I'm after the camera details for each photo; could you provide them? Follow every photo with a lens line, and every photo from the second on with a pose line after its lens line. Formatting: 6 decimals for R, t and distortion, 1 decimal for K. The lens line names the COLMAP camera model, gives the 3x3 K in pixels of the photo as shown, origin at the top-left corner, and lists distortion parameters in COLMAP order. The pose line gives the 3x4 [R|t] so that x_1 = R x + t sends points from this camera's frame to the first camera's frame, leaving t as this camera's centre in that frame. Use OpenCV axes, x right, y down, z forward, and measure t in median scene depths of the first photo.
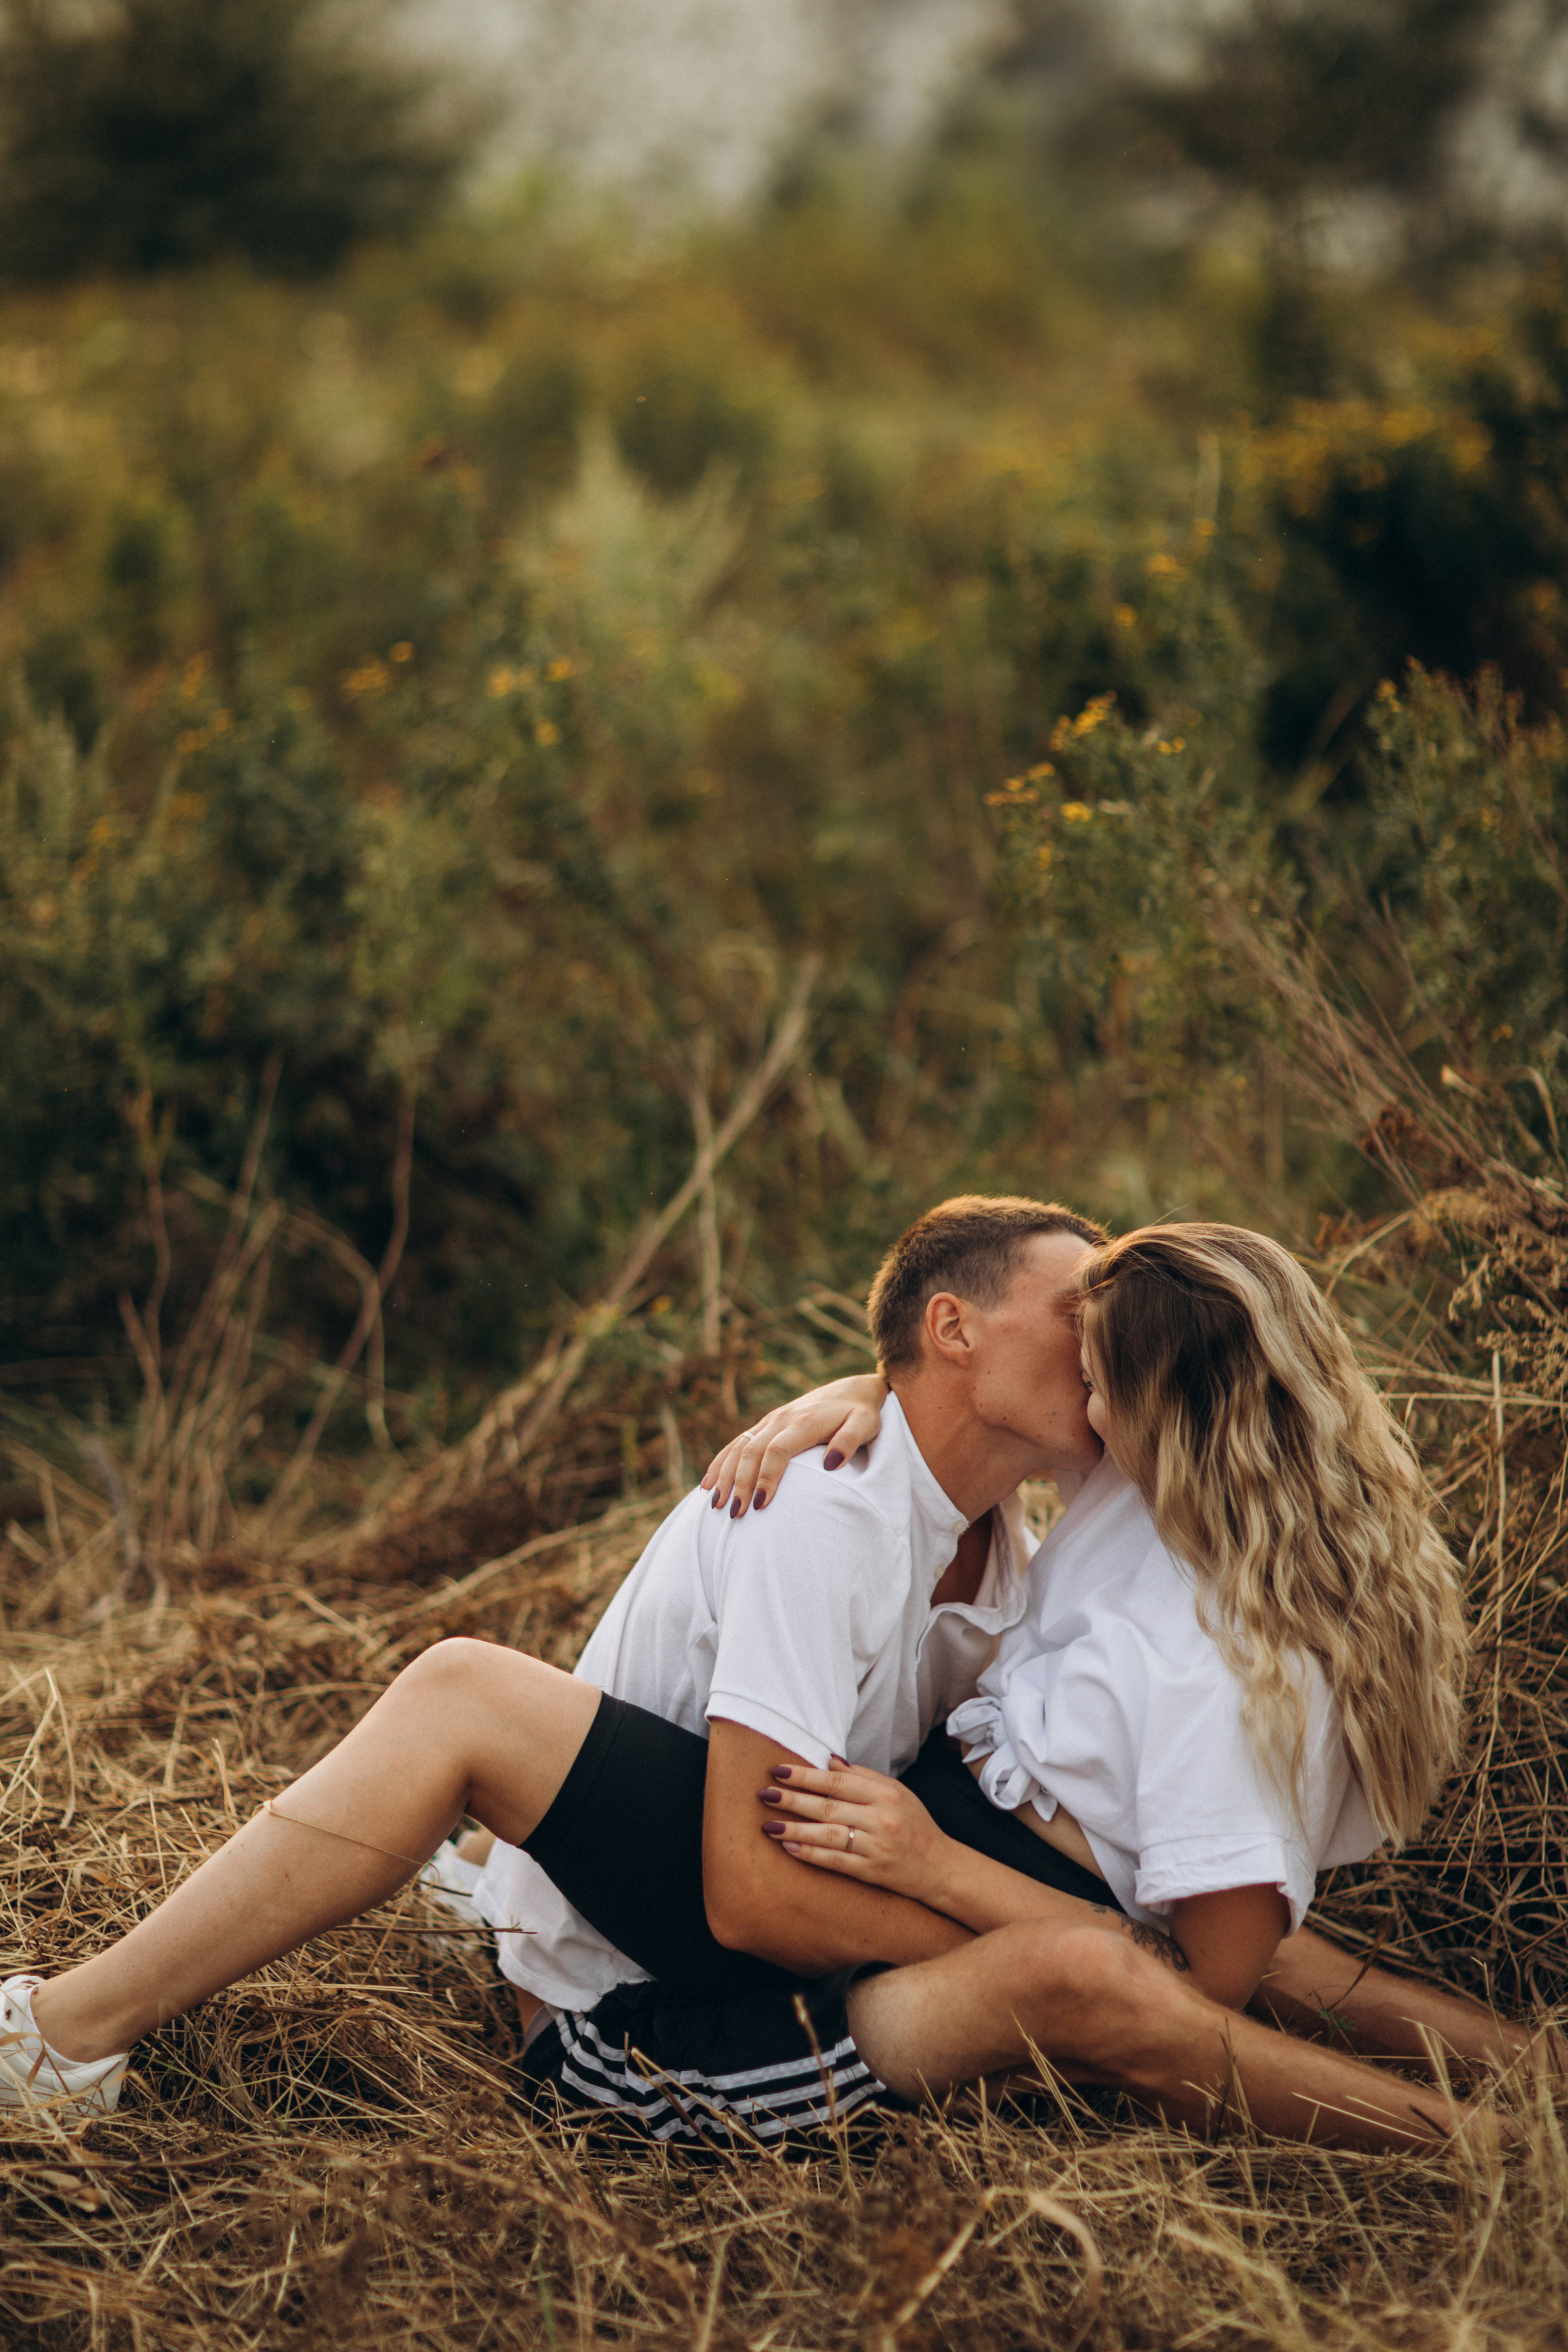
lens RADIAL K [[5949.4, 0, 783.3], [0, 5949.4, 1383.6], [0, 0, 1]] dist [-0.010247, -1.113172]
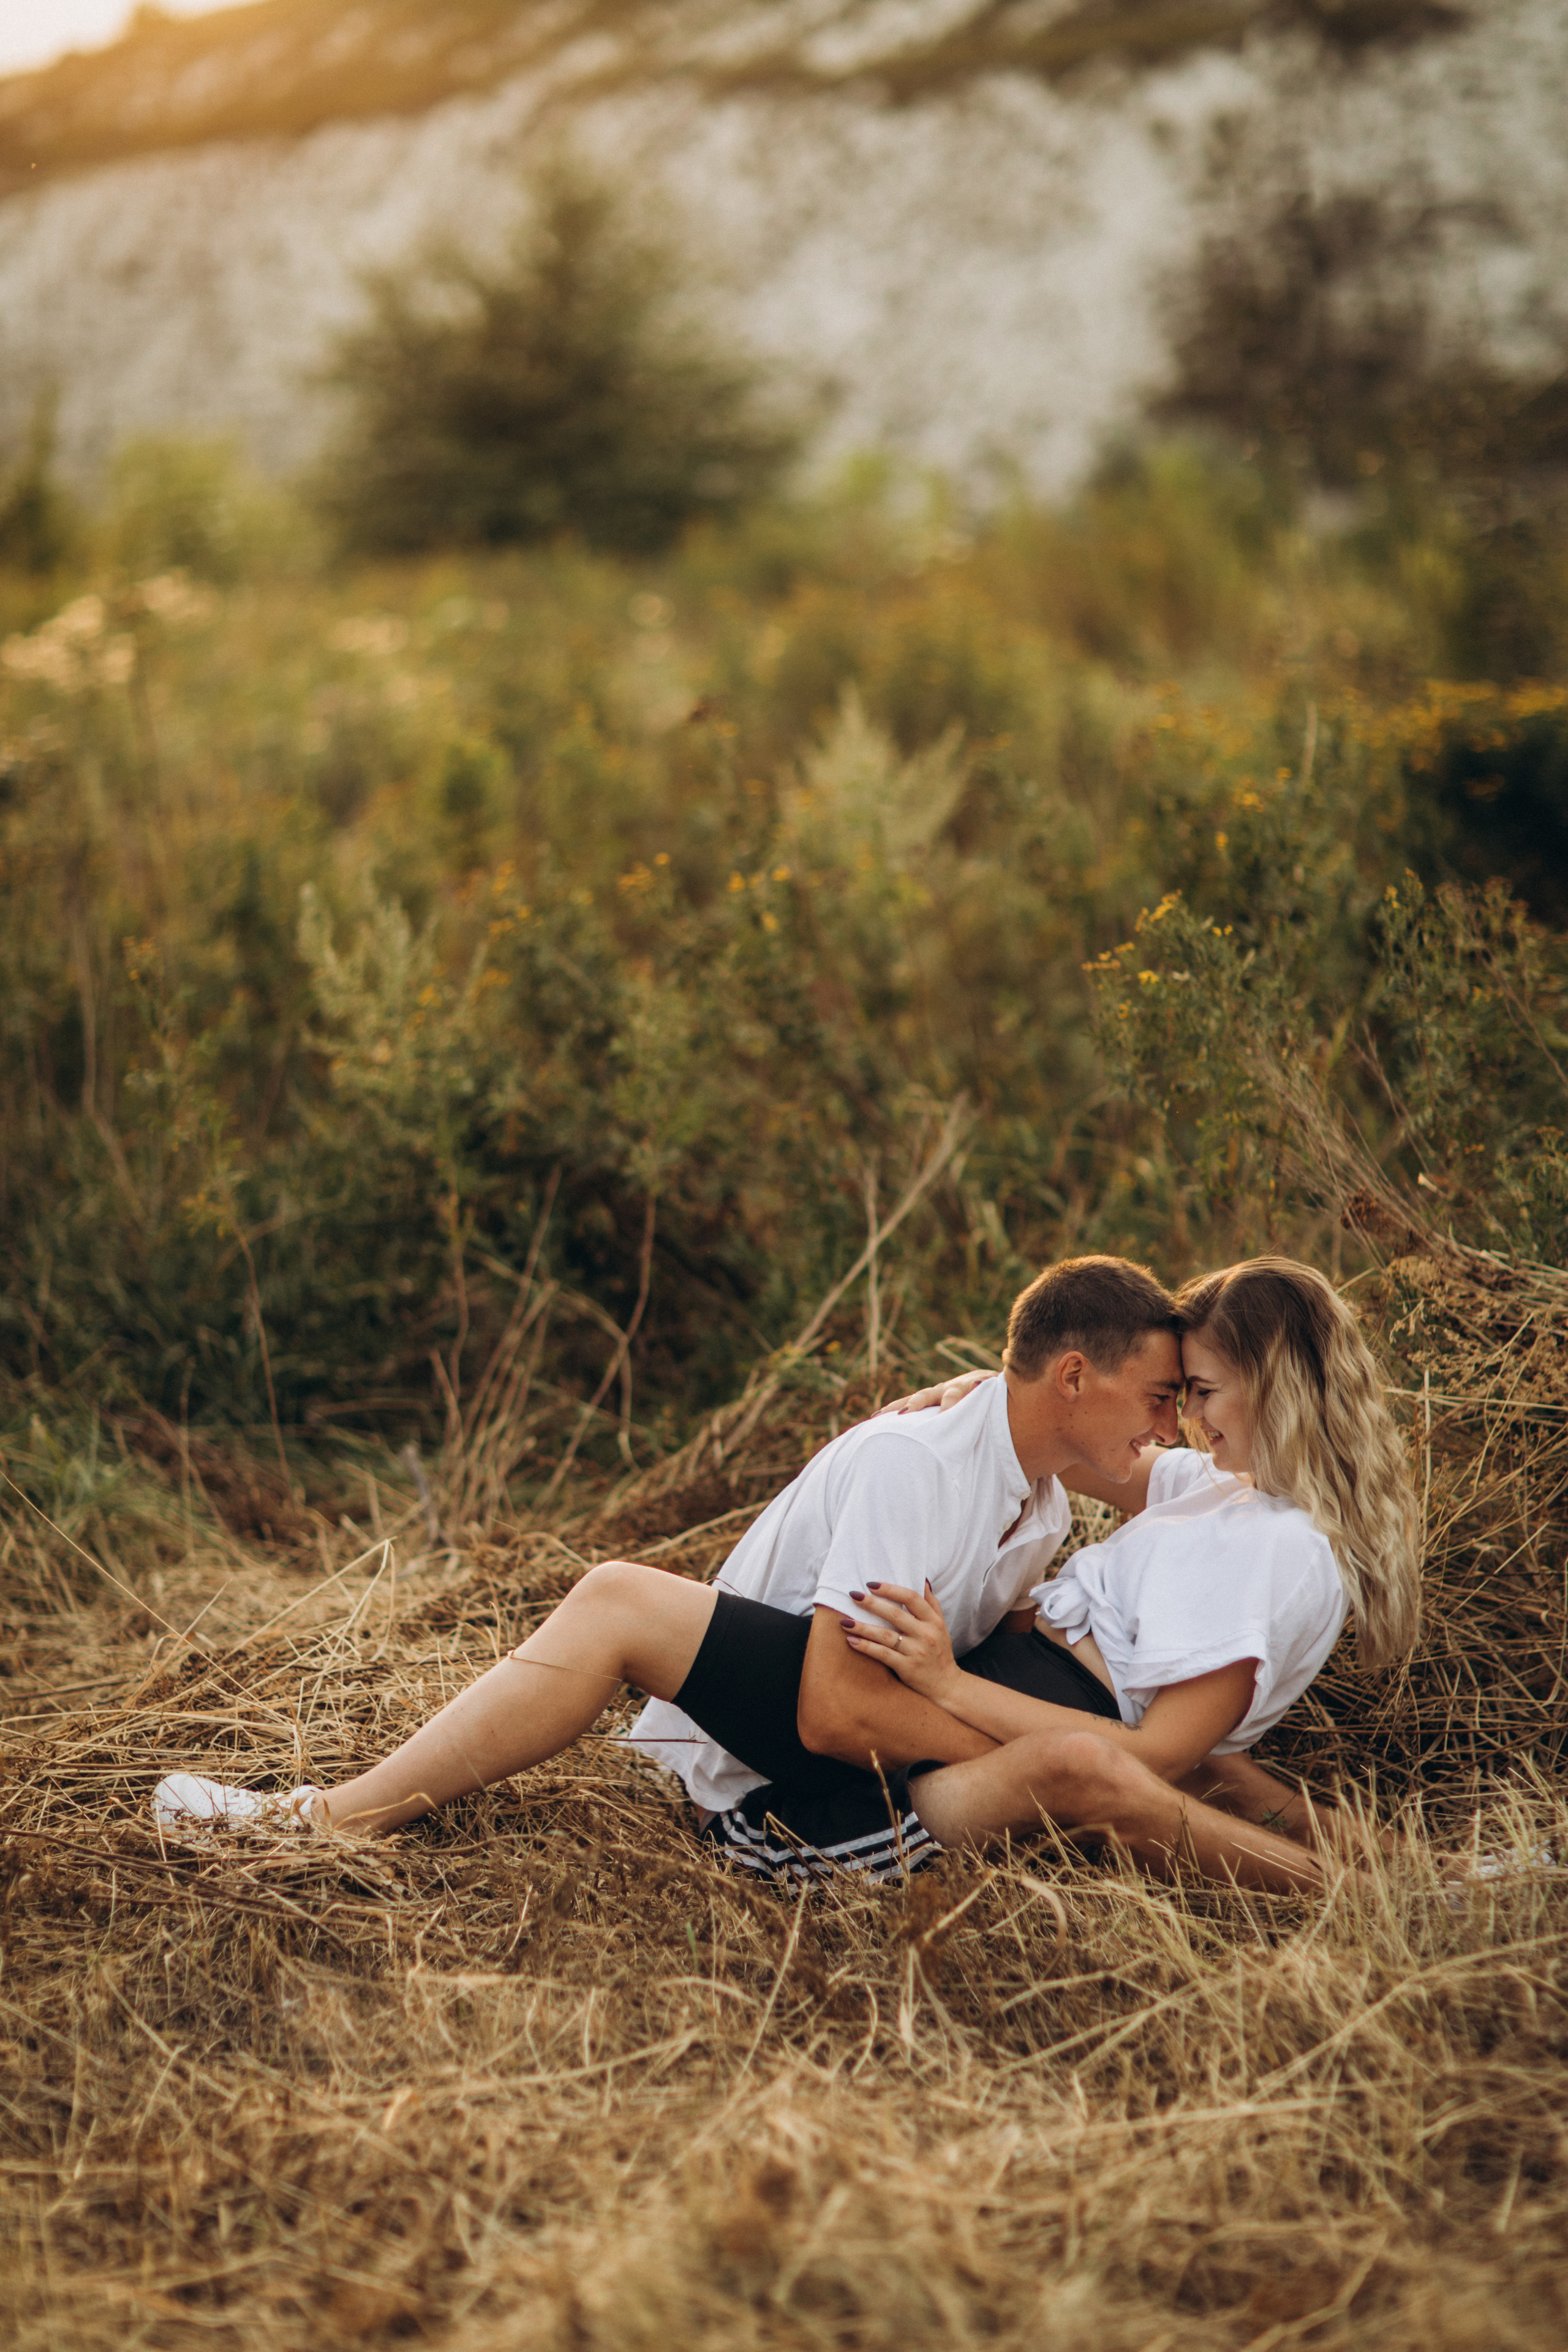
lens RADIAL K [[5726.7, 0, 784.0], [0, 5726.7, 1176.0], [0, 0, 1]] dist [0.022122, 0.663269]
pose [[0.998349, 0.019784, -0.053933, 0.031217], [-0.023849, 0.996838, -0.075804, 0.039755], [0.052262, 0.076965, 0.995663, -0.235183]]
